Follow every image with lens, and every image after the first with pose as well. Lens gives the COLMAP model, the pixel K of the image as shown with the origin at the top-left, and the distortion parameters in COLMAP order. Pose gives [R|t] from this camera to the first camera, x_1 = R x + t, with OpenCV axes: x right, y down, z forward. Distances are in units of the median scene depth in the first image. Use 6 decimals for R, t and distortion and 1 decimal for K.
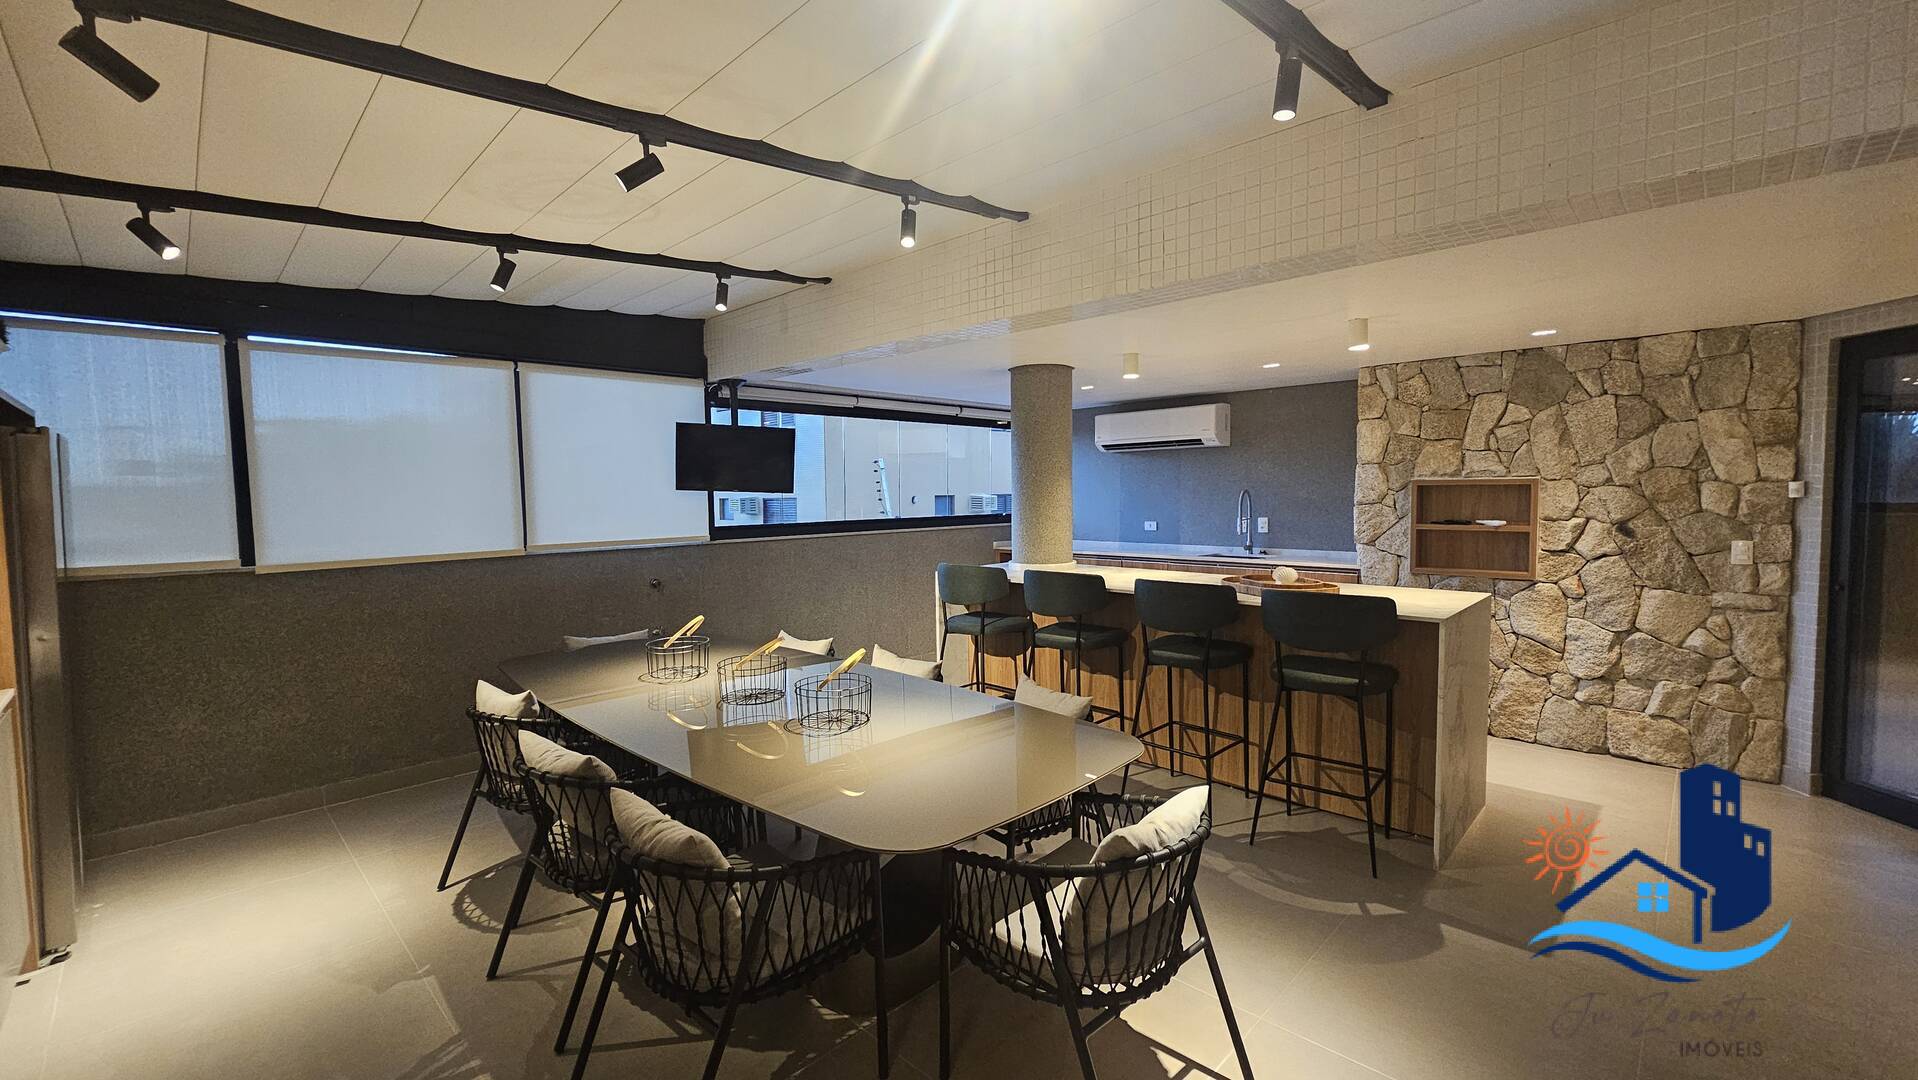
lens RADIAL K [[785.4, 0, 958.3], [0, 785.4, 538.0], [0, 0, 1]] dist [-0.009549, 0.001875]
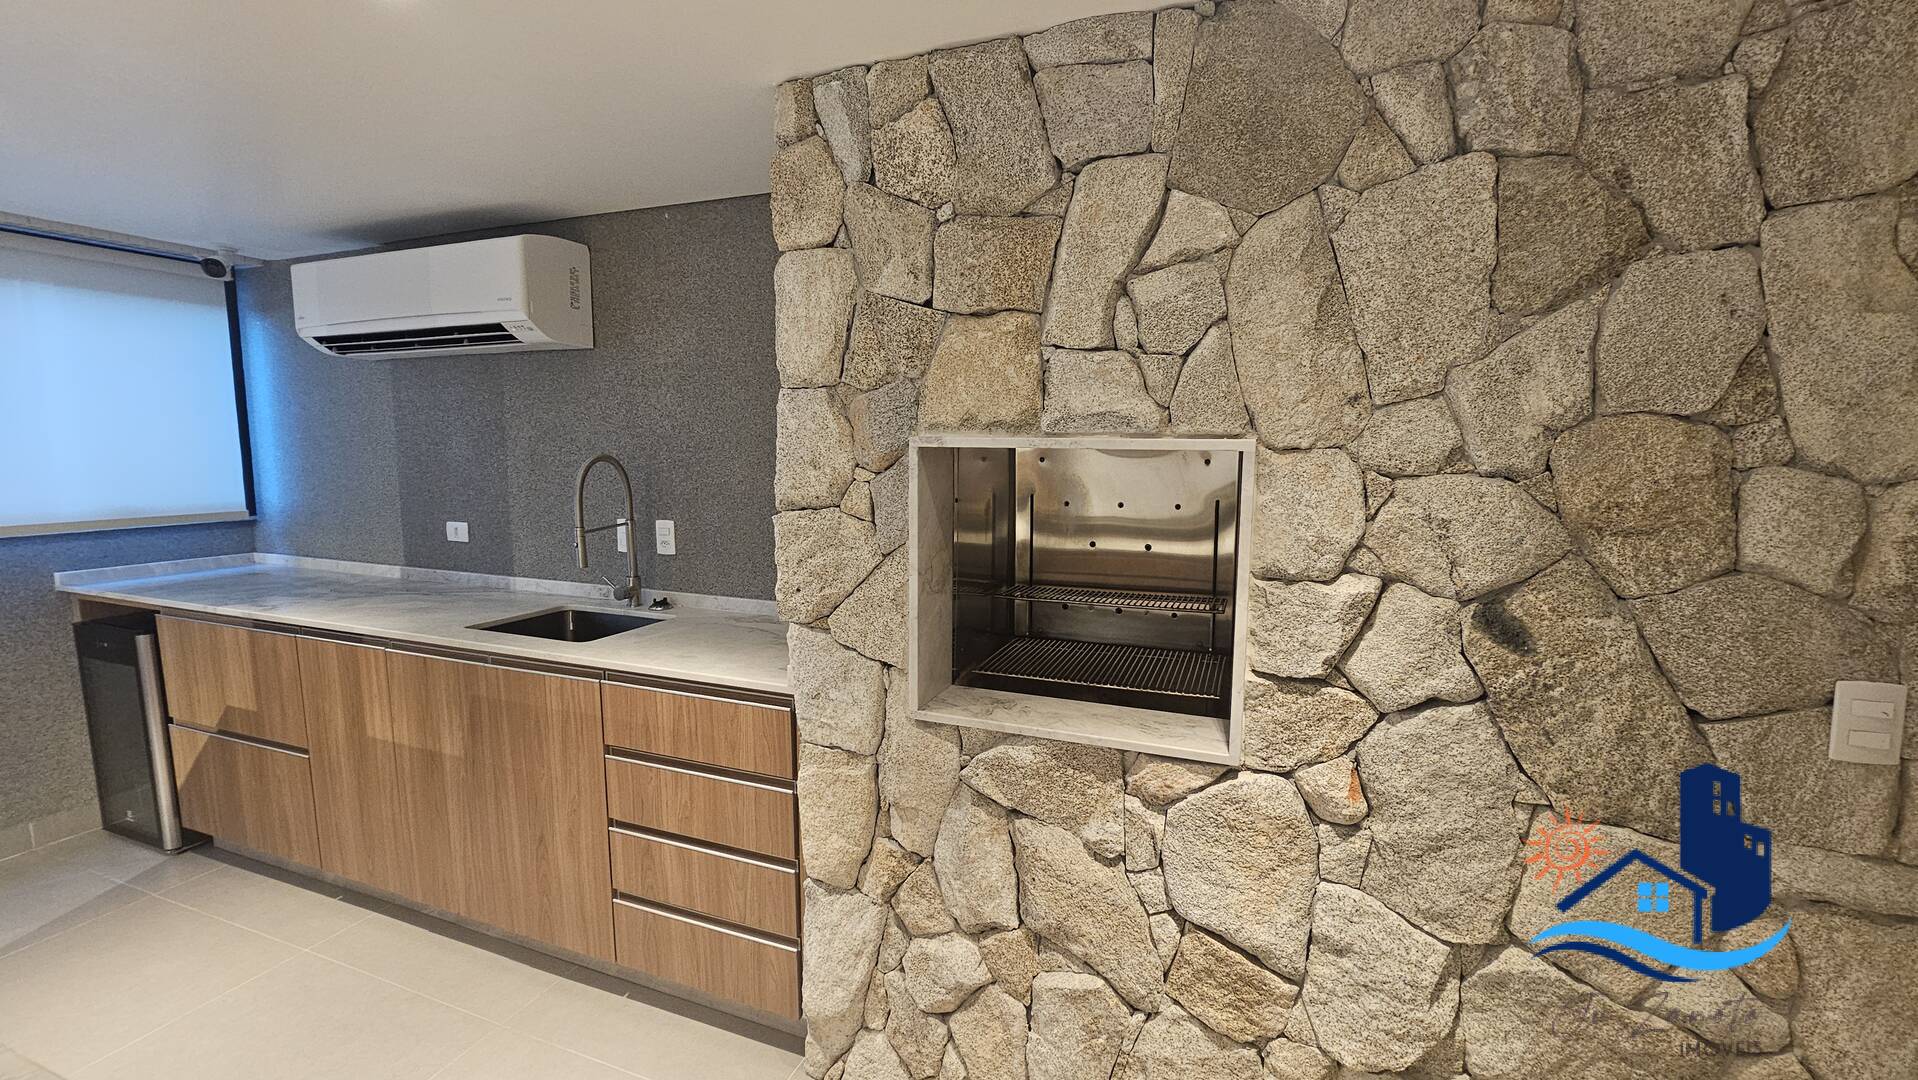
lens RADIAL K [[785.4, 0, 959.7], [0, 785.4, 542.5], [0, 0, 1]] dist [-0.009549, 0.001875]
pose [[0.915436, -0.031666, 0.401217, 0.526201], [0.005132, 0.997737, 0.067036, -0.060128], [-0.402432, -0.059308, 0.913527, 0.781971]]
